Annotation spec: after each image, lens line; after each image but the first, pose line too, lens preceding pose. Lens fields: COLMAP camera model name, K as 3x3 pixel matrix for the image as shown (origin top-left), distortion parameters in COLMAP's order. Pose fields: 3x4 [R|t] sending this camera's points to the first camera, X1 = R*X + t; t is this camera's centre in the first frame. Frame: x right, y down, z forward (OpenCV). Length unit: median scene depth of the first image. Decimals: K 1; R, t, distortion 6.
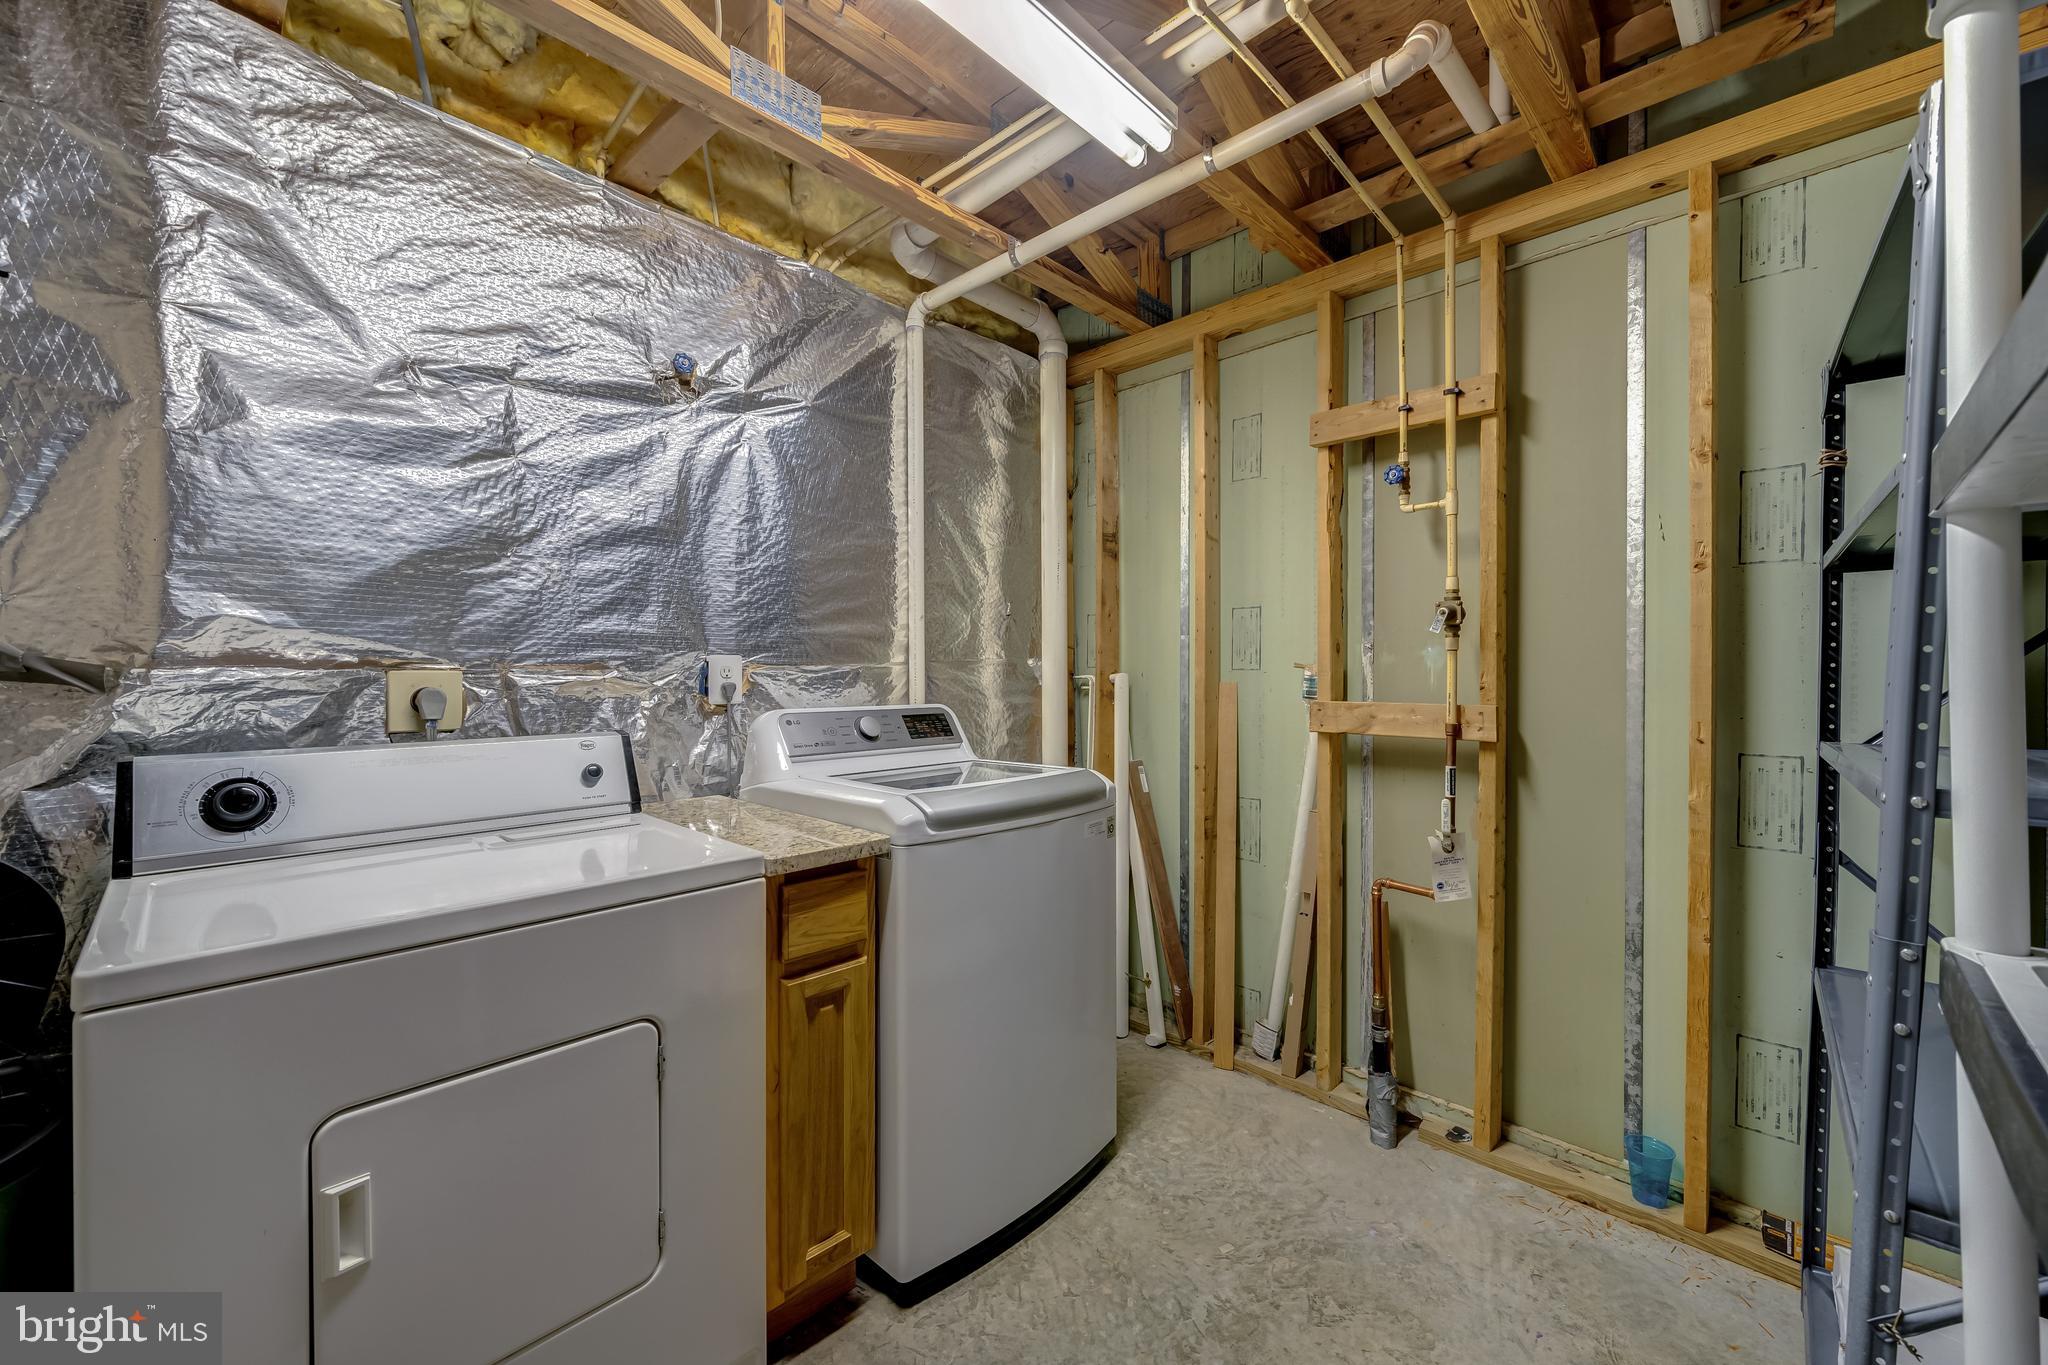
lens RADIAL K [[795.0, 0, 1026.5], [0, 795.0, 676.0], [0, 0, 1]] dist [0.000076, 0.000000]
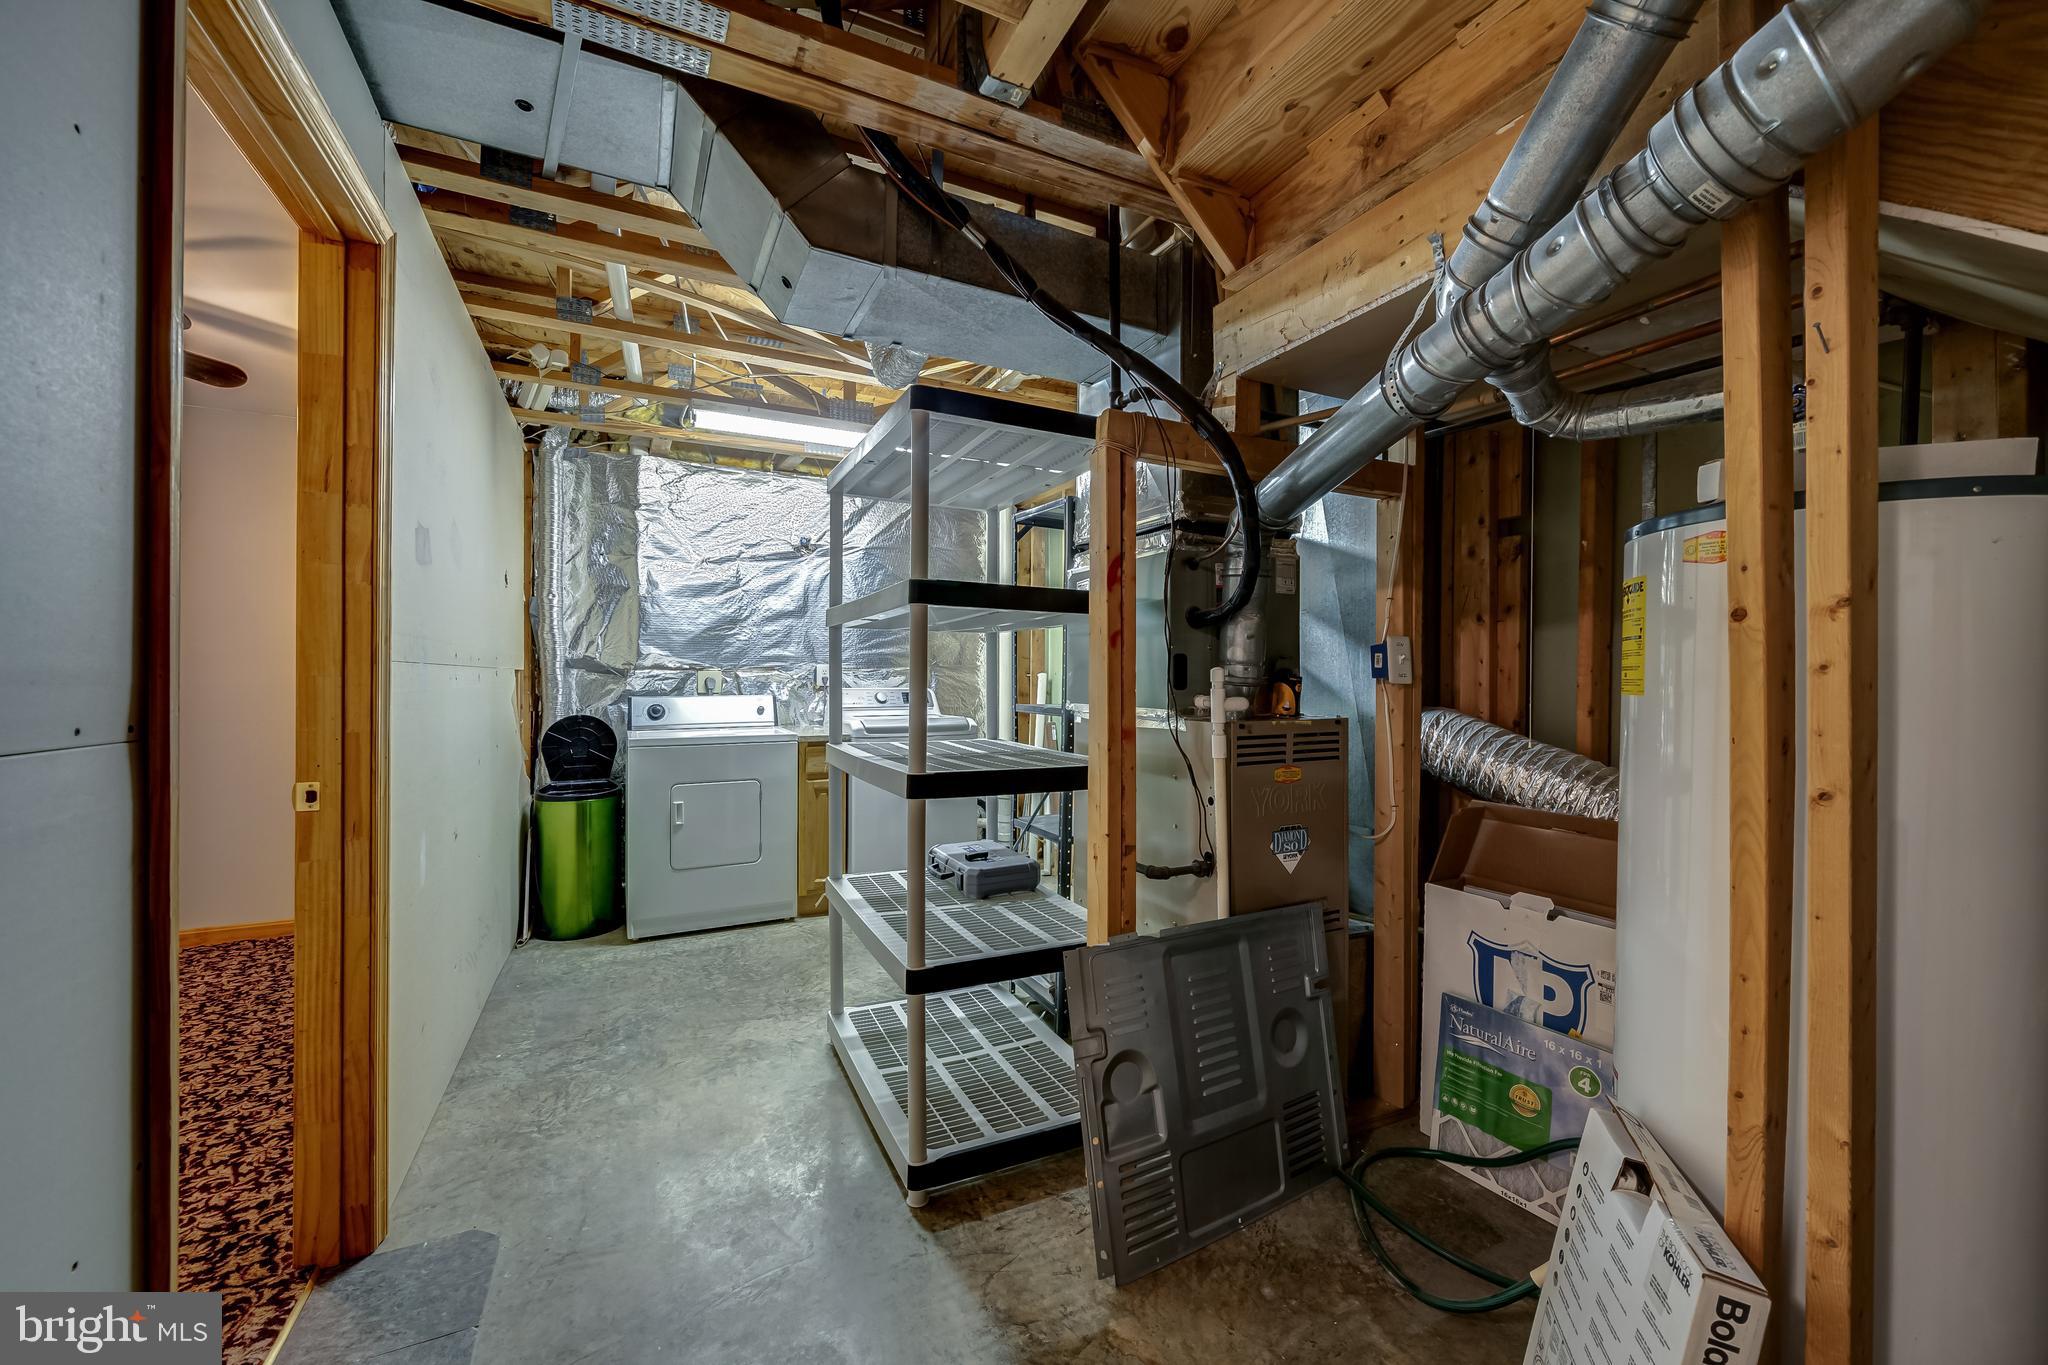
lens RADIAL K [[795.0, 0, 1026.5], [0, 795.0, 676.0], [0, 0, 1]] dist [0.000076, 0.000000]
pose [[0.939878, 0.001911, -0.341504, 1.241003], [-0.002365, 0.999997, -0.000914, 0.010773], [0.341502, 0.001667, 0.939880, -1.237725]]
